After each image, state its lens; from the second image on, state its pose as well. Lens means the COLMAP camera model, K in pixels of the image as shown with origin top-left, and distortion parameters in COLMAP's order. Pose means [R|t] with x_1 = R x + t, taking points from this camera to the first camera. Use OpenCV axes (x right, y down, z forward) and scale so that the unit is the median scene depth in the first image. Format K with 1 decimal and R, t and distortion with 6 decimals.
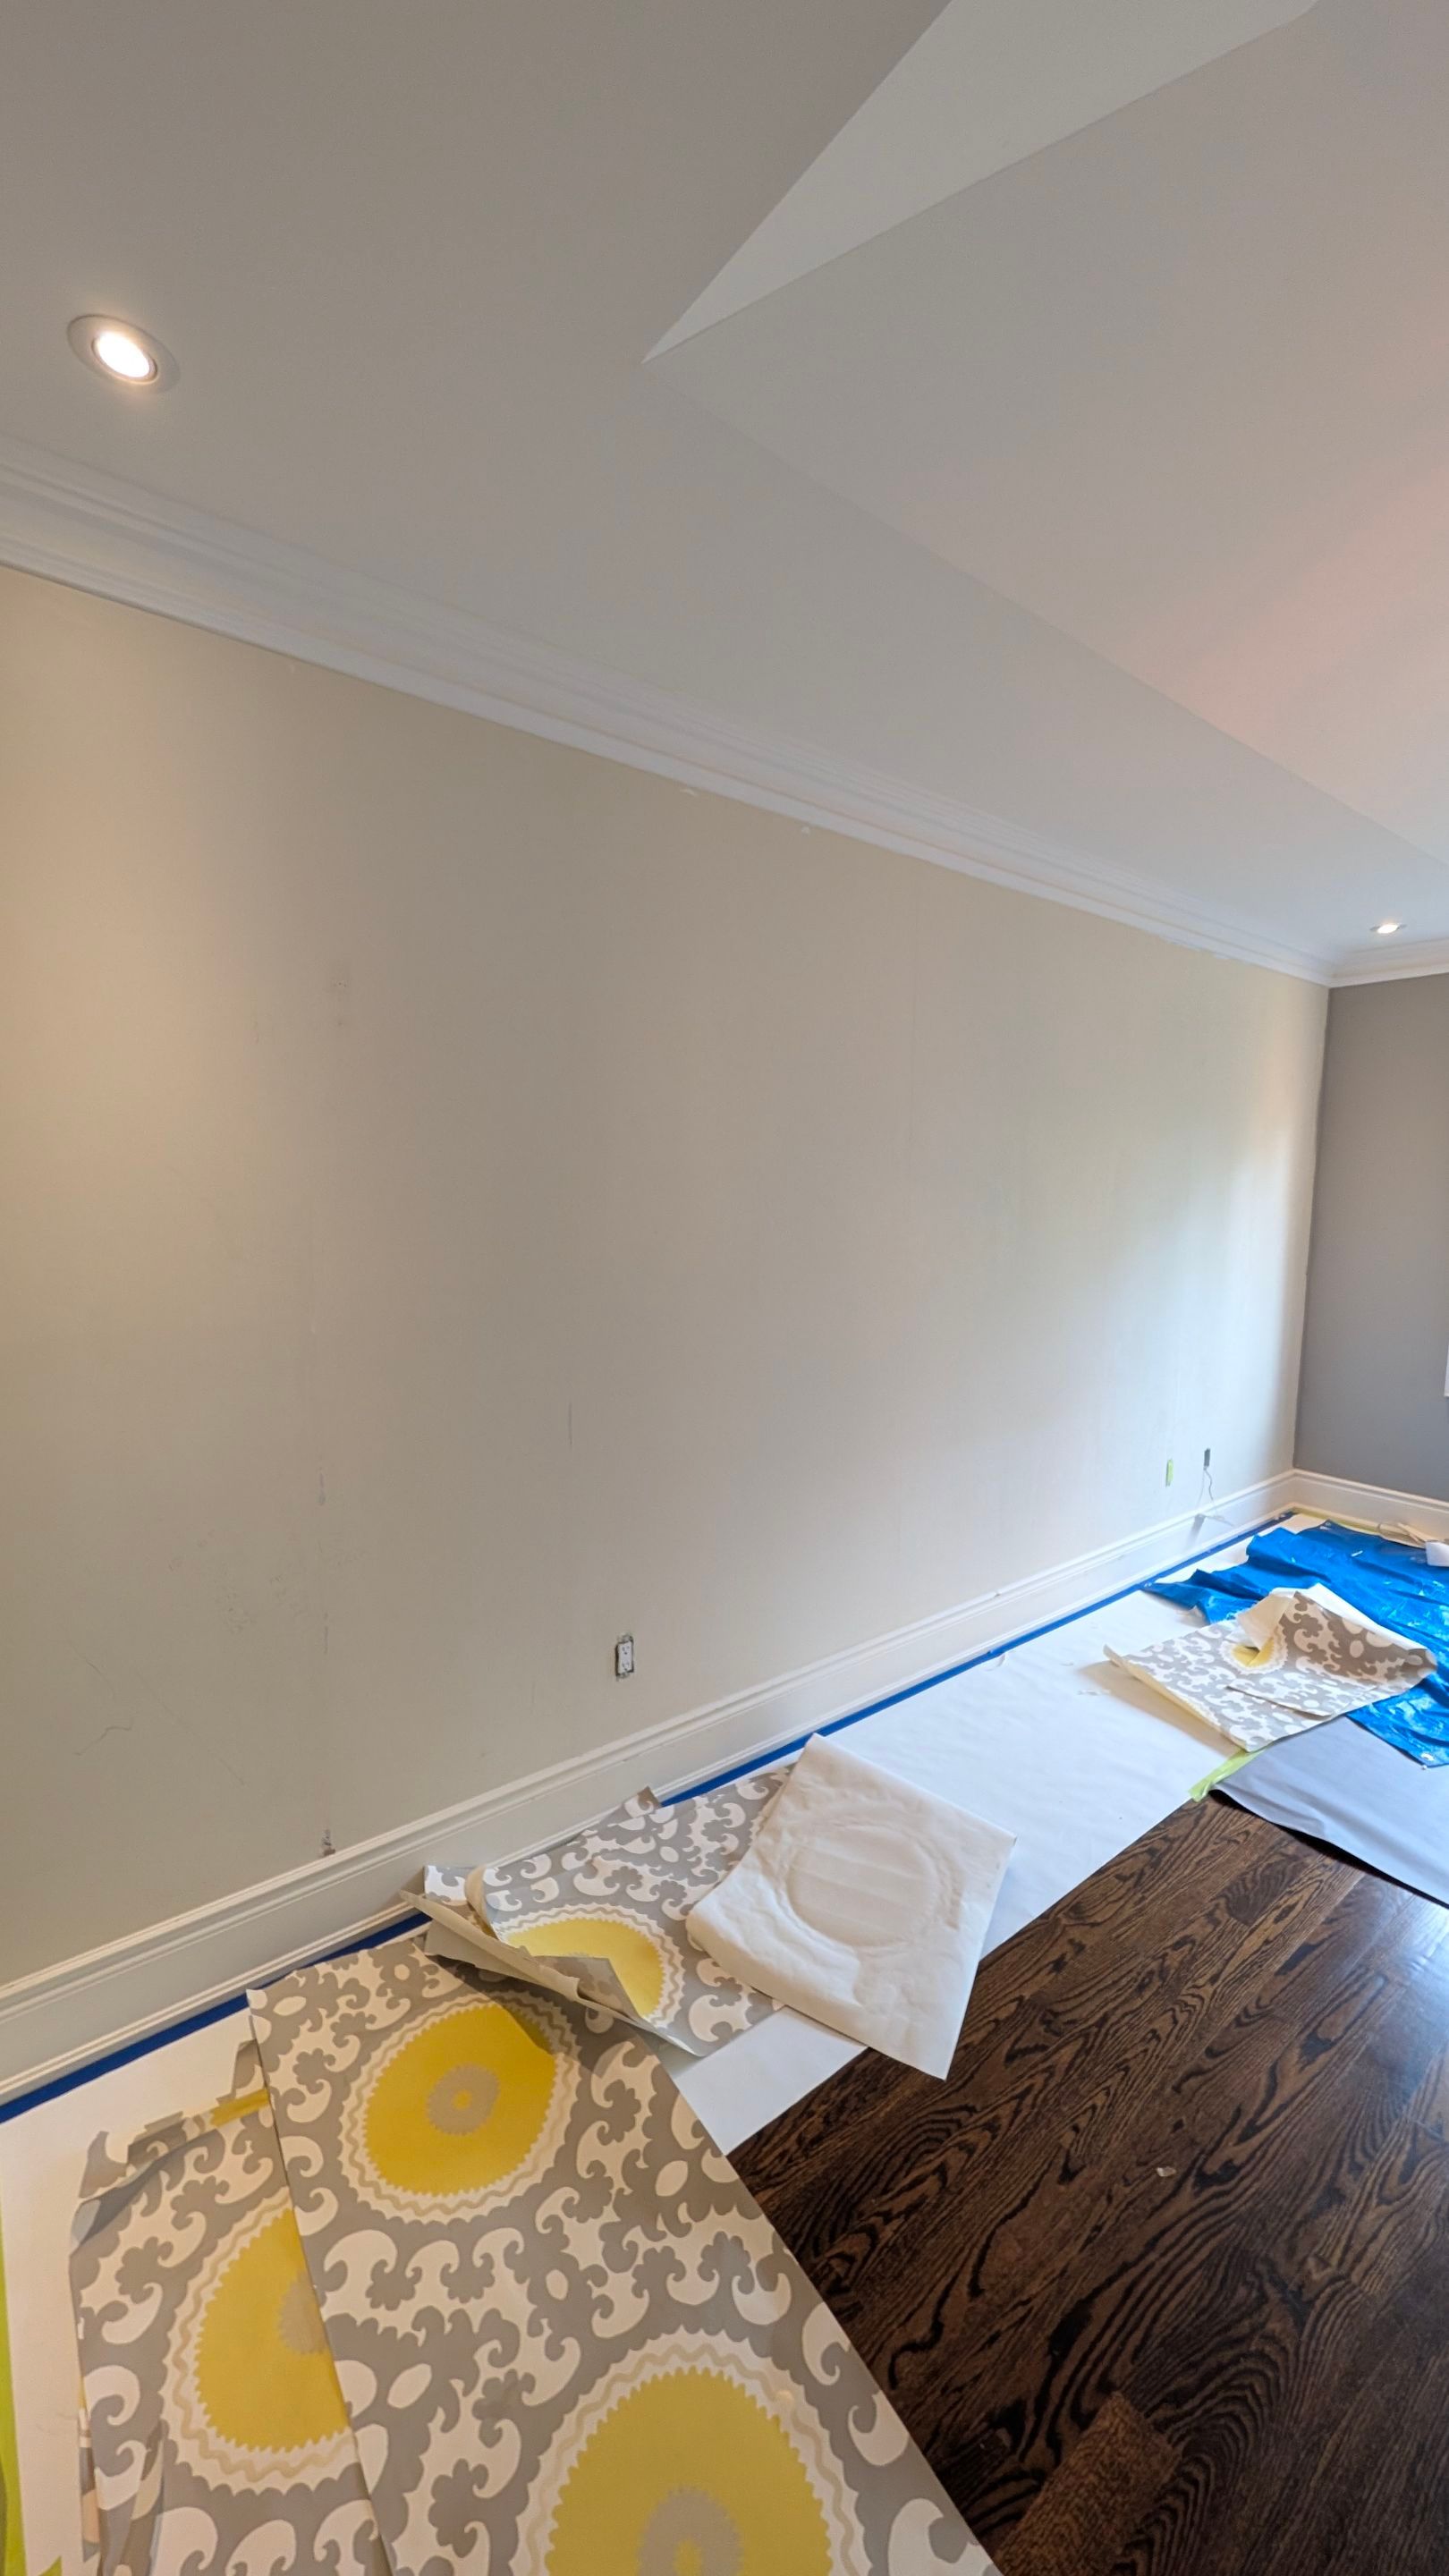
lens RADIAL K [[979.5, 0, 731.5], [0, 979.5, 1288.5], [0, 0, 1]] dist [0.015615, -0.000090]
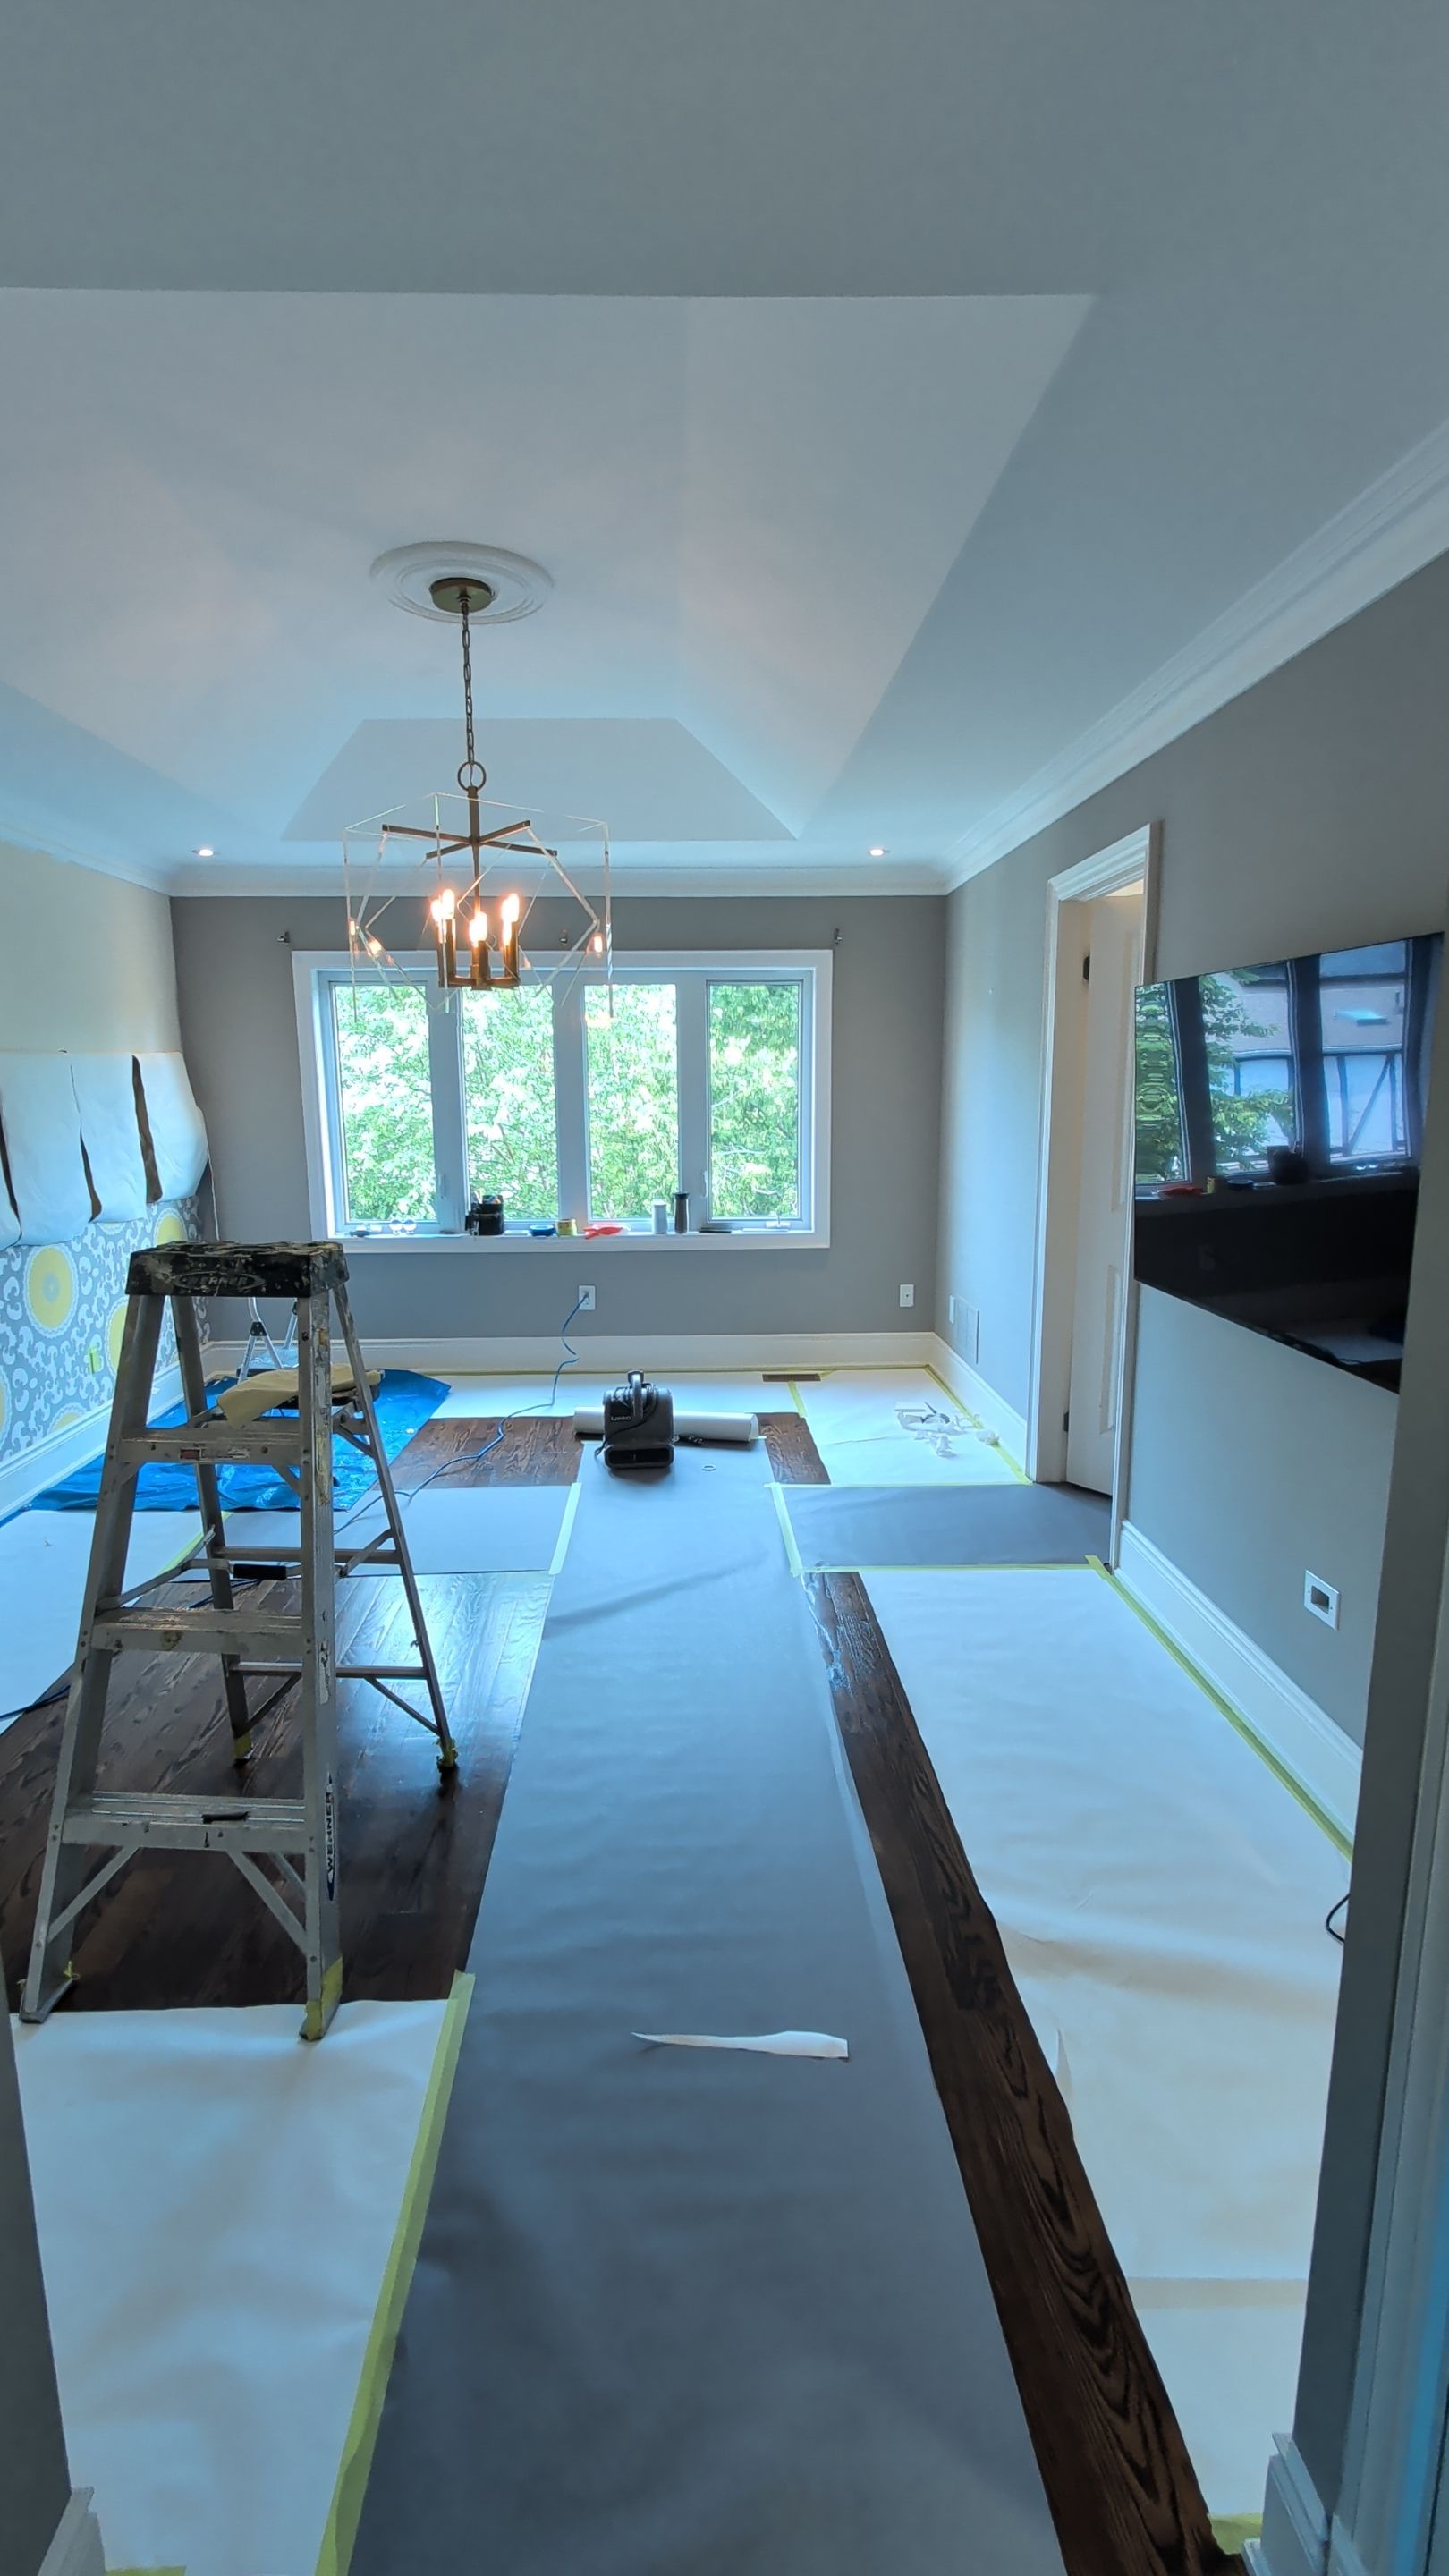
lens RADIAL K [[1134.6, 0, 703.3], [0, 1134.6, 1278.6], [0, 0, 1]] dist [0.001285, -0.000310]
pose [[0.596566, -0.158881, 0.786681, -0.262127], [0.104377, 0.987243, 0.120235, 0.062042], [-0.795748, 0.010383, 0.605539, -0.625580]]
